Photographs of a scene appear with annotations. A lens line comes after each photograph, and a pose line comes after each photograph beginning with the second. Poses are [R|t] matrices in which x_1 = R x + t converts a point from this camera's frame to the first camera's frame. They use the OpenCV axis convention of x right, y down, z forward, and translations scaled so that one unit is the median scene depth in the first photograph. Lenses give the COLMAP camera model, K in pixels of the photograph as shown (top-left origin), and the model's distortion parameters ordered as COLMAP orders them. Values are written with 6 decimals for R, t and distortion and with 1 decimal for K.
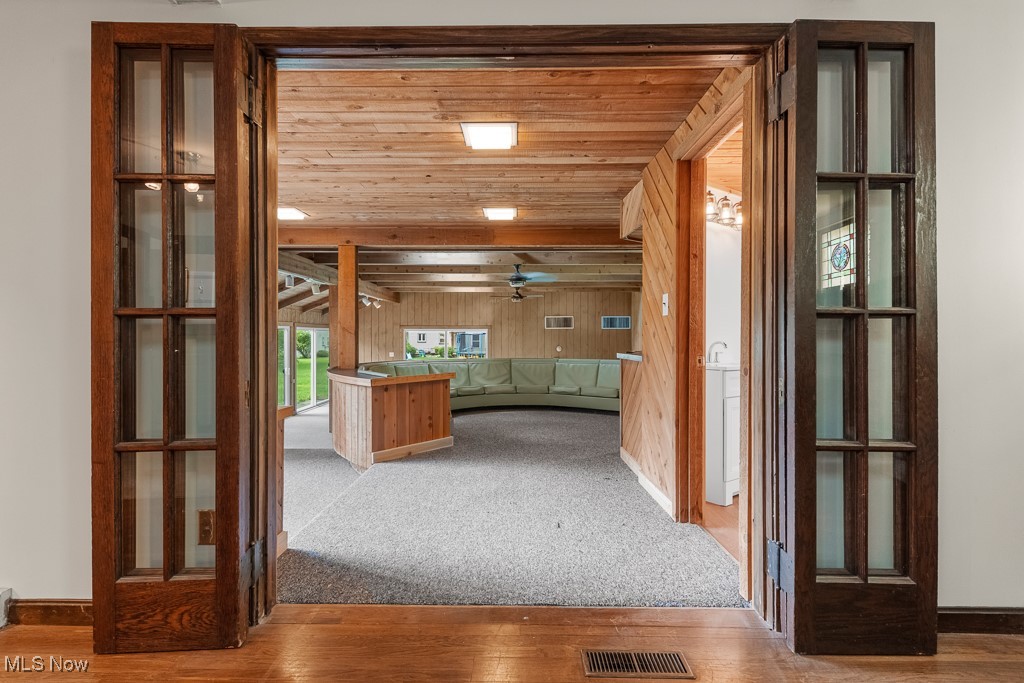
lens RADIAL K [[499.1, 0, 512.0], [0, 499.1, 341.5], [0, 0, 1]] dist [-0.000577, -0.000989]
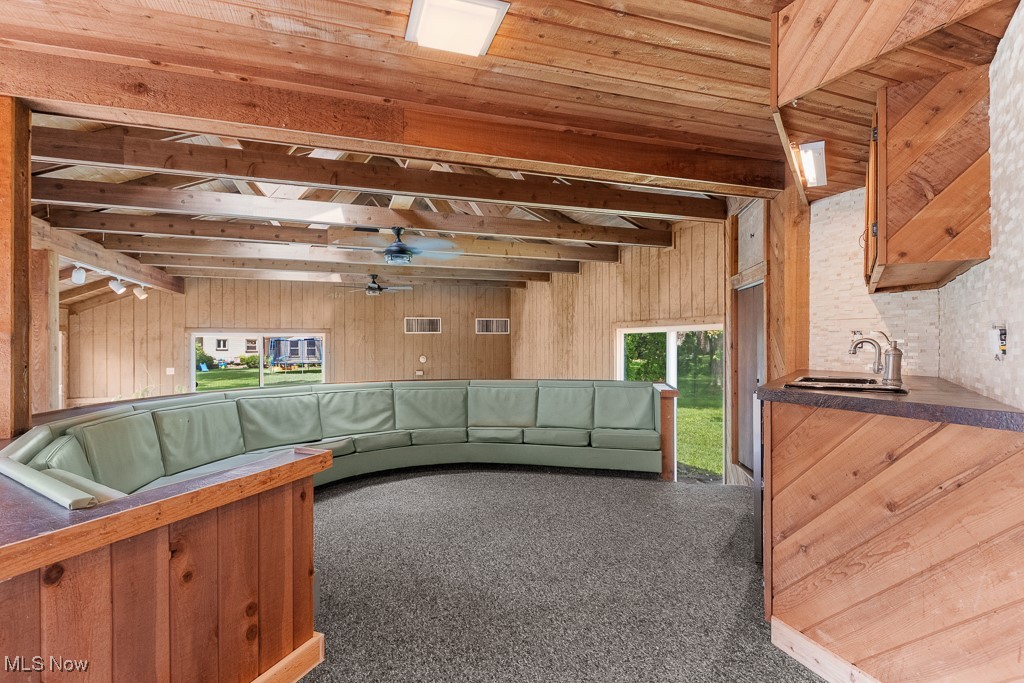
lens RADIAL K [[499.1, 0, 512.0], [0, 499.1, 341.5], [0, 0, 1]] dist [-0.000577, -0.000989]
pose [[0.940123, -0.001114, 0.340833, -0.042762], [0.005102, 0.999929, -0.010807, -0.004137], [-0.340797, 0.011899, 0.940062, 0.236493]]
